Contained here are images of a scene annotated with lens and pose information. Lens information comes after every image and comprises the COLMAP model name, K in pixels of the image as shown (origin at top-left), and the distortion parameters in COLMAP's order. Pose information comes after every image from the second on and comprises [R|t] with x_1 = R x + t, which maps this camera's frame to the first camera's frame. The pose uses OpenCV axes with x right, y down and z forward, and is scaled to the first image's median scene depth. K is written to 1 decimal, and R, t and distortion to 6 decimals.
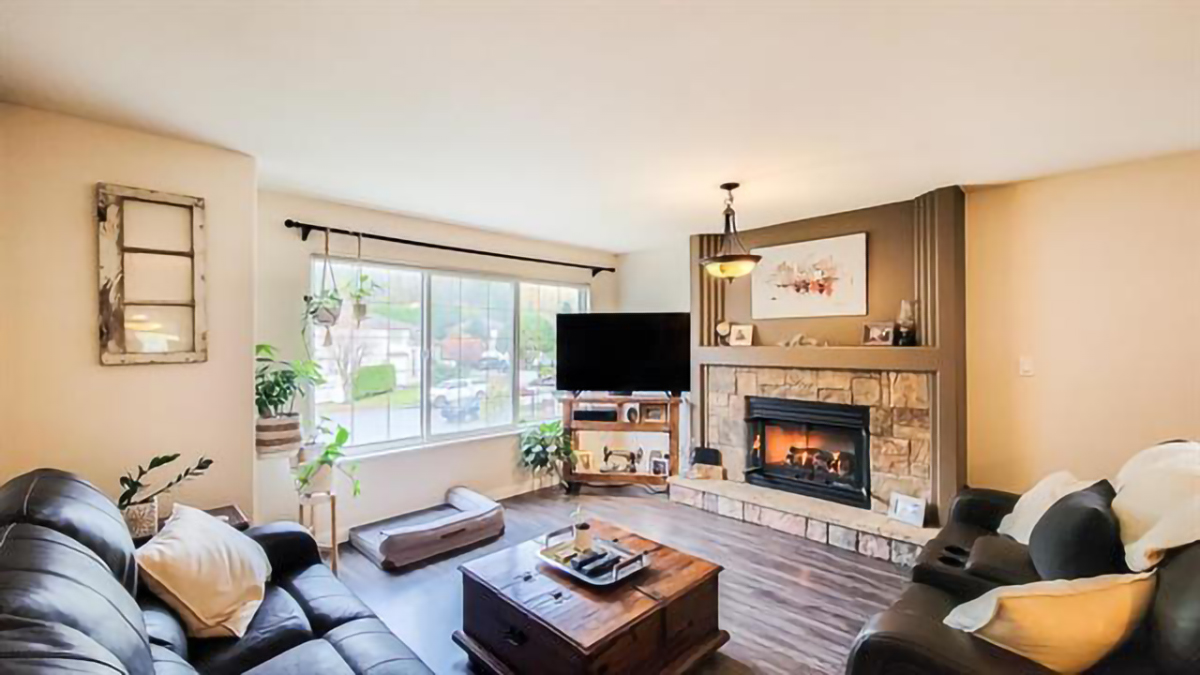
lens RADIAL K [[489.4, 0, 596.1], [0, 489.4, 334.3], [0, 0, 1]] dist [0.001049, -0.002367]
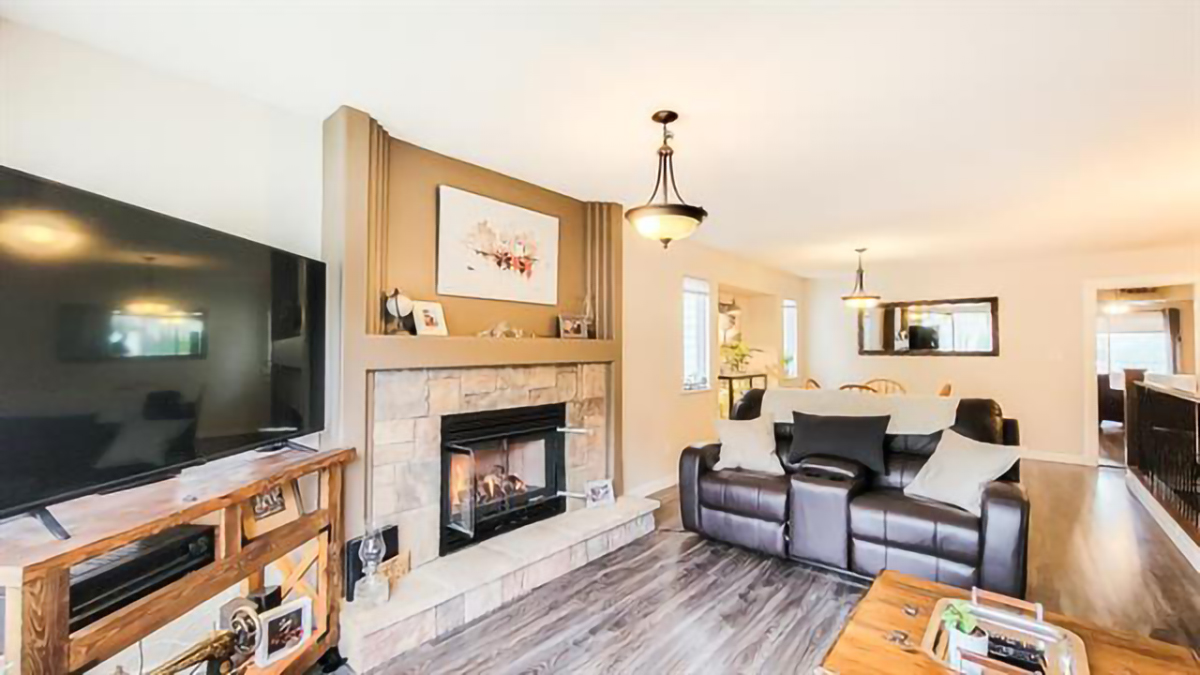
lens RADIAL K [[489.4, 0, 595.8], [0, 489.4, 338.1], [0, 0, 1]] dist [0.001049, -0.002367]
pose [[-0.073932, 0.027382, 0.996887, -0.364936], [-0.014043, 0.999495, -0.028495, 0.046069], [-0.997164, -0.016106, -0.073510, 0.939359]]
